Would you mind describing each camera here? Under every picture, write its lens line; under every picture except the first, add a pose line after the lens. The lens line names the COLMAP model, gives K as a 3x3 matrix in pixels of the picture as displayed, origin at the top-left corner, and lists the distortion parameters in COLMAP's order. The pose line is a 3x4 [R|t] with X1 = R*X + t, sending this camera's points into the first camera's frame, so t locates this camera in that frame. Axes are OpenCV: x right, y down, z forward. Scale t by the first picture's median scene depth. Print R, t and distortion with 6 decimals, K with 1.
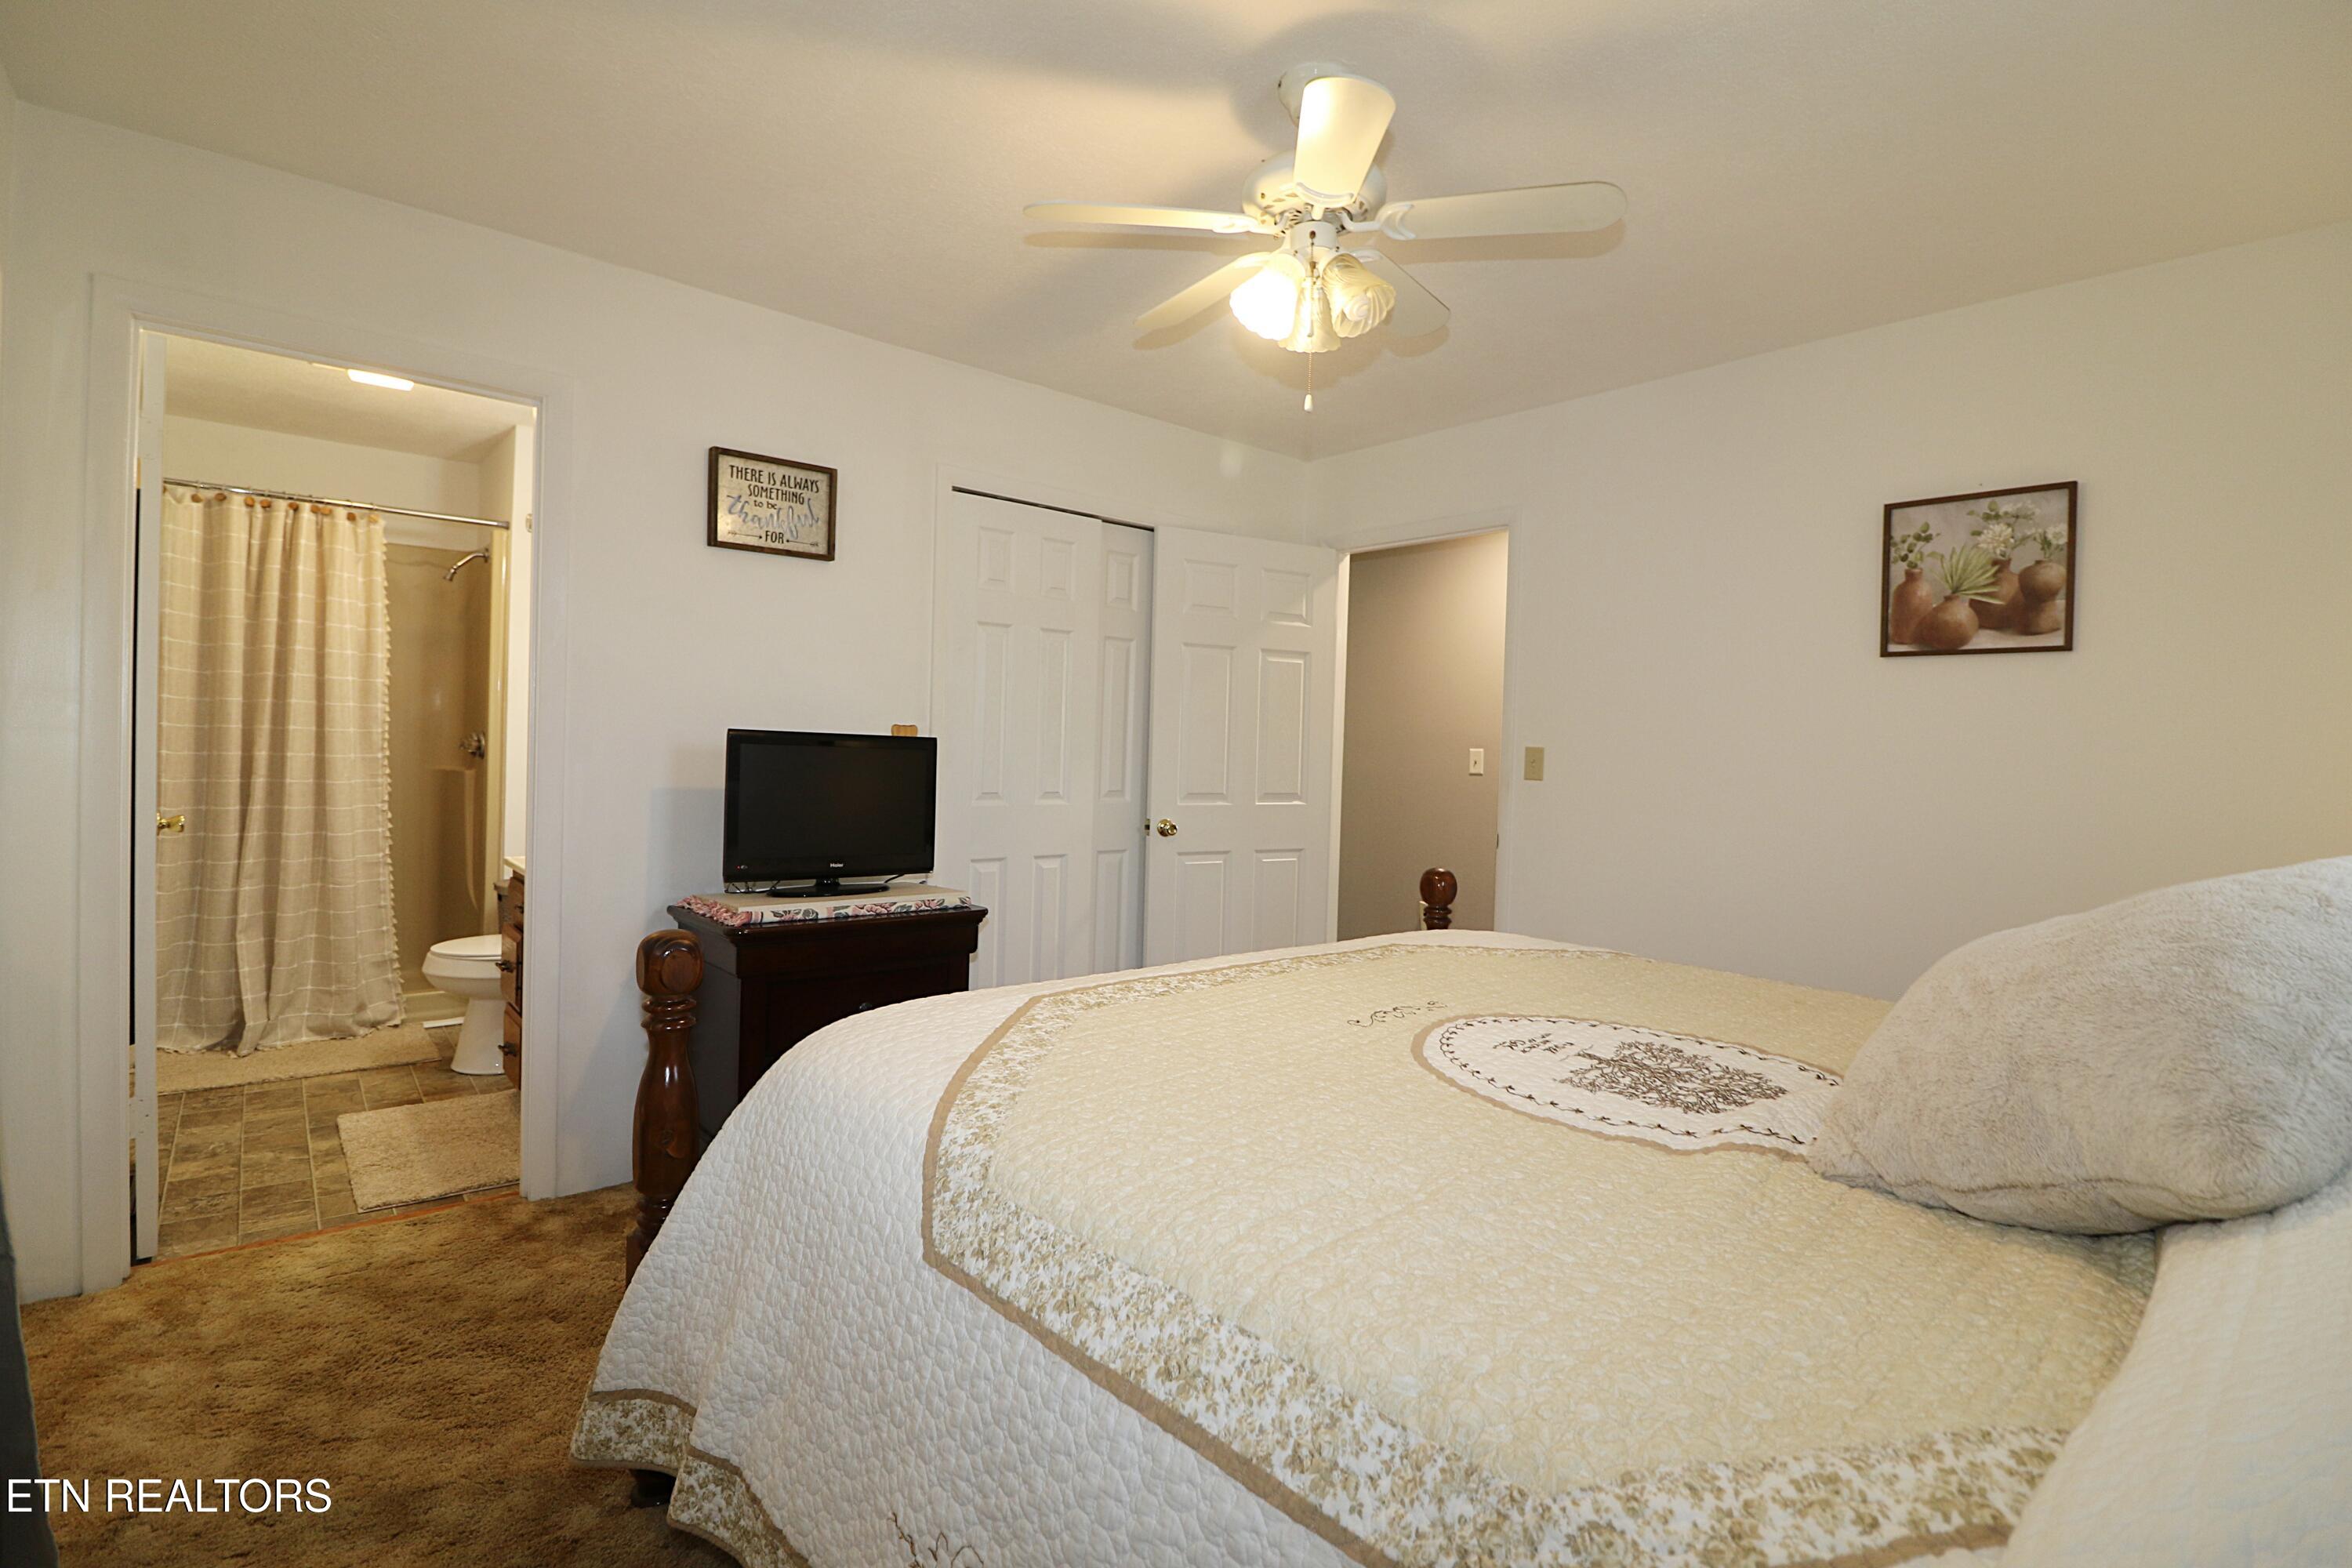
lens RADIAL K [[1089.6, 0, 1176.4], [0, 1089.6, 781.9], [0, 0, 1]] dist [-0.002880, -0.008522]
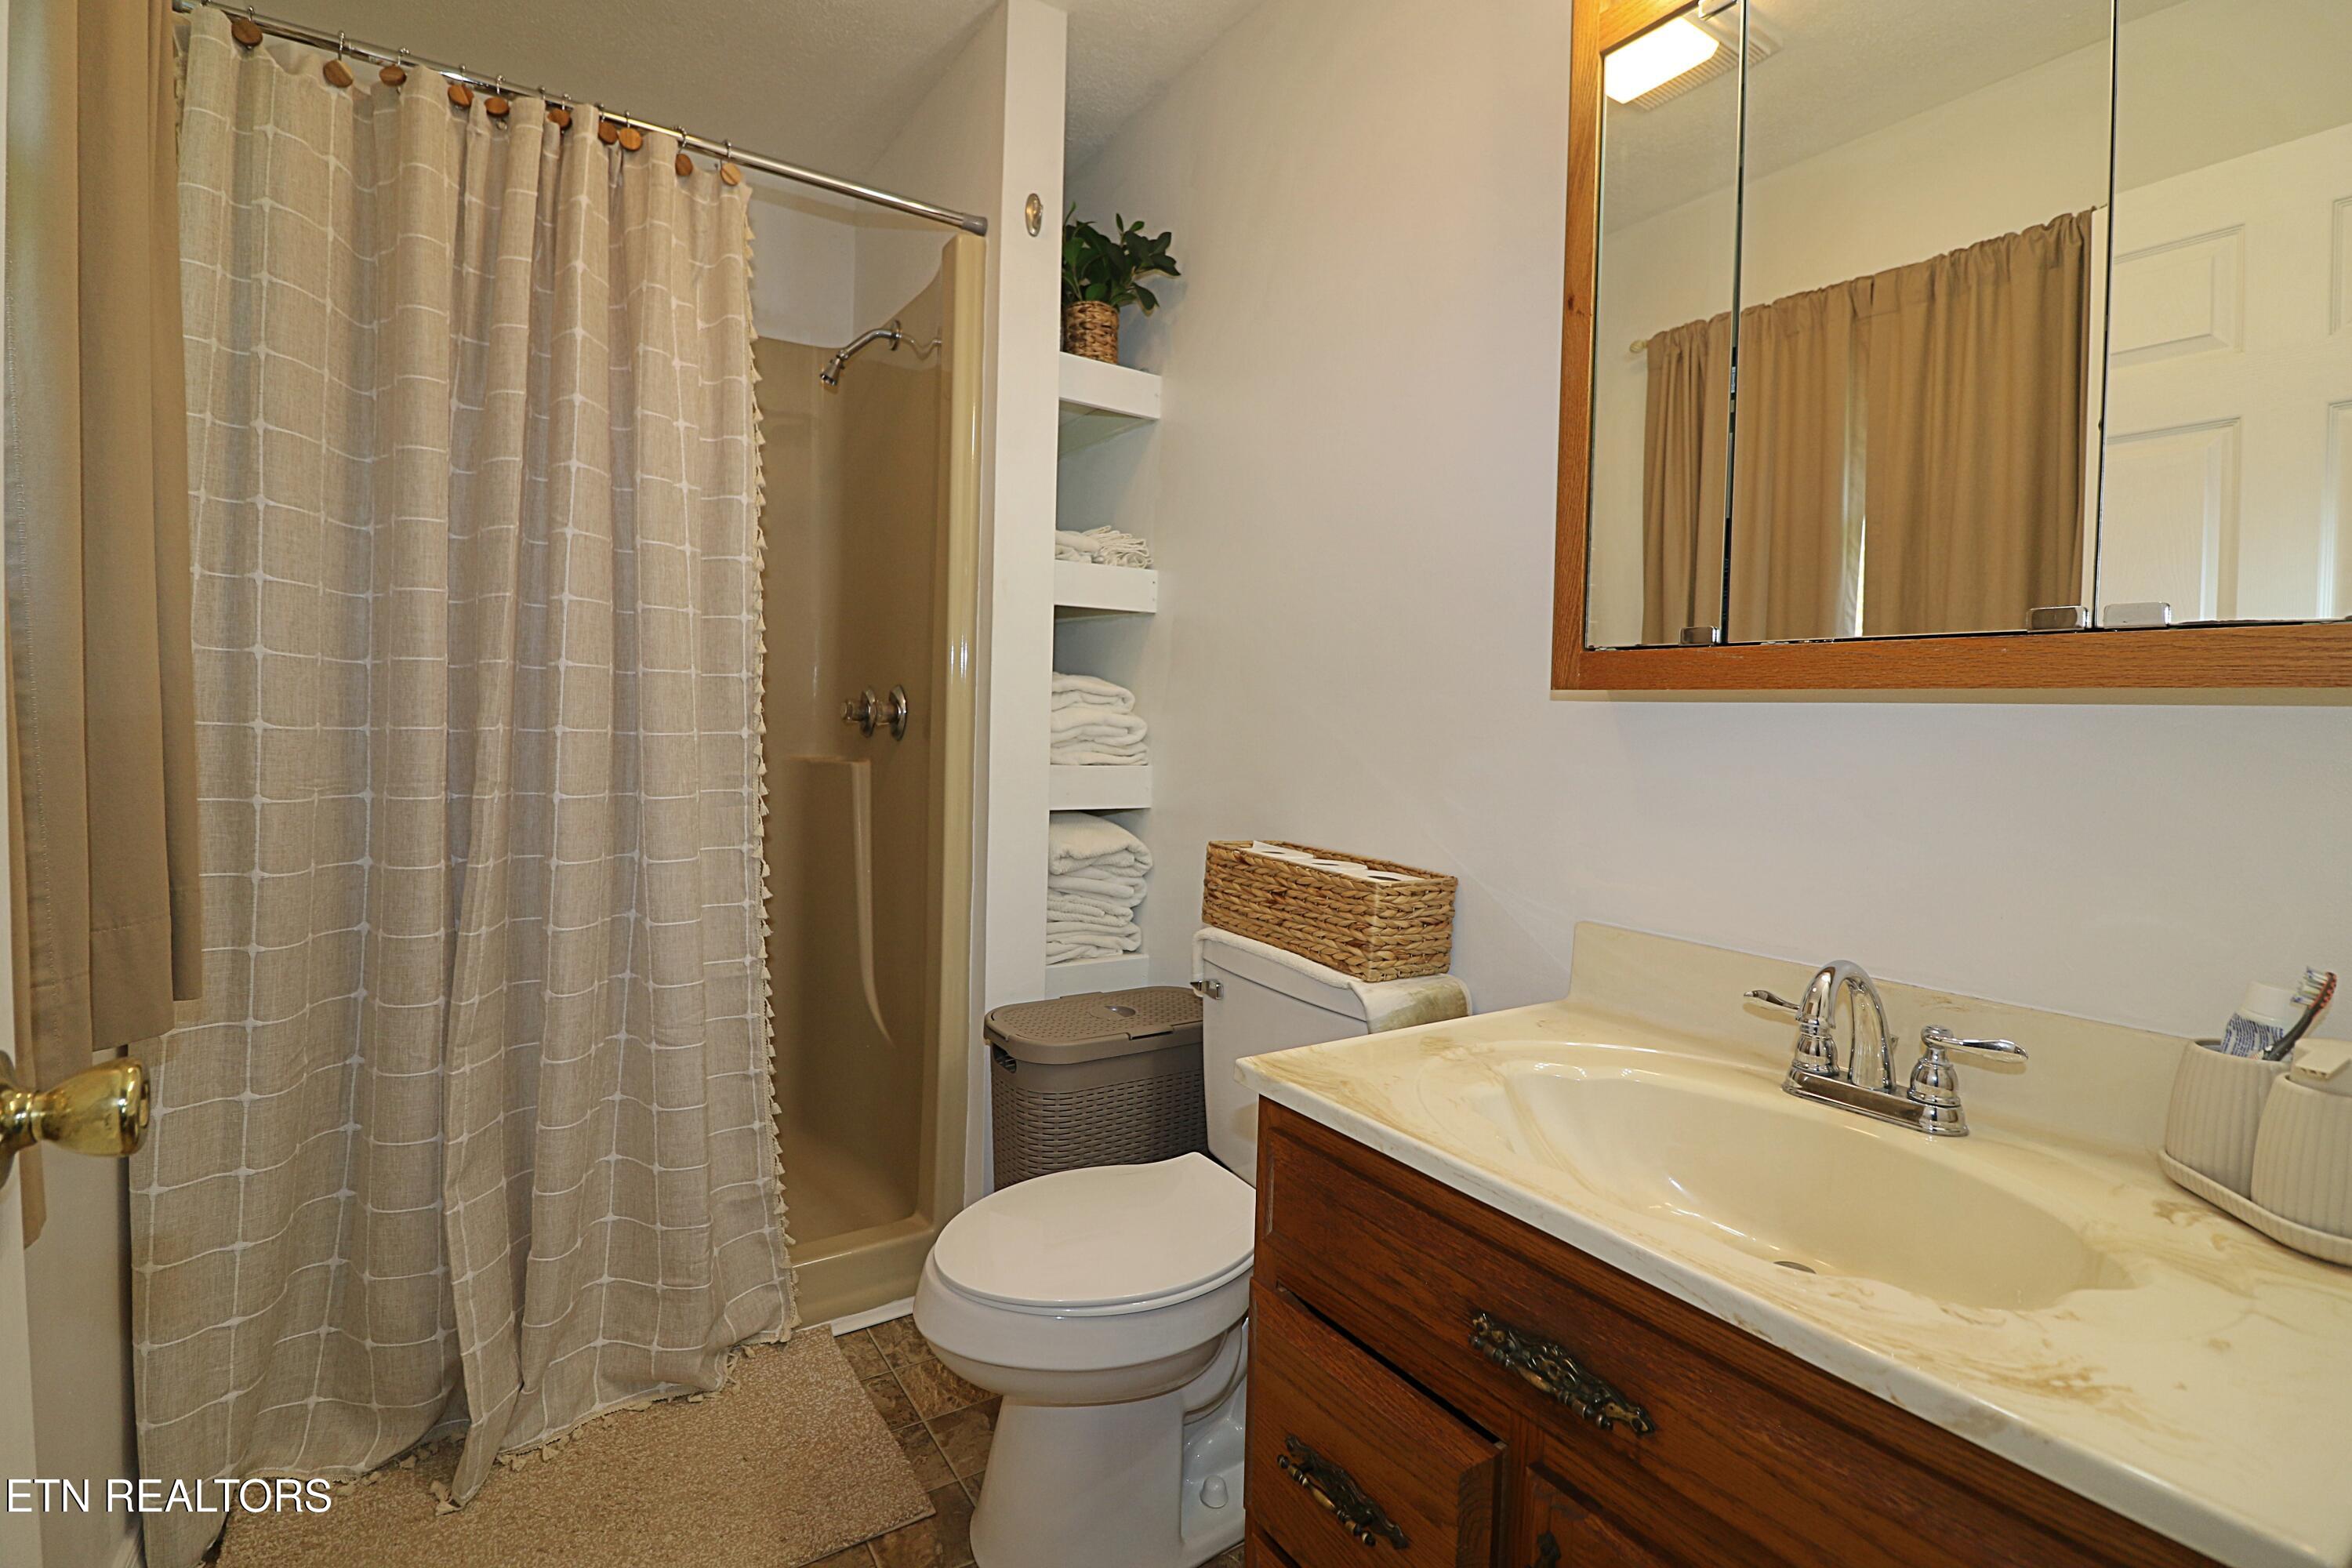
lens RADIAL K [[1089.6, 0, 1179.2], [0, 1089.6, 768.9], [0, 0, 1]] dist [-0.002880, -0.008522]
pose [[0.990772, -0.008878, -0.135247, -0.536976], [0.009746, 0.999936, 0.005760, -0.011310], [0.135187, -0.007025, 0.990795, 0.632015]]
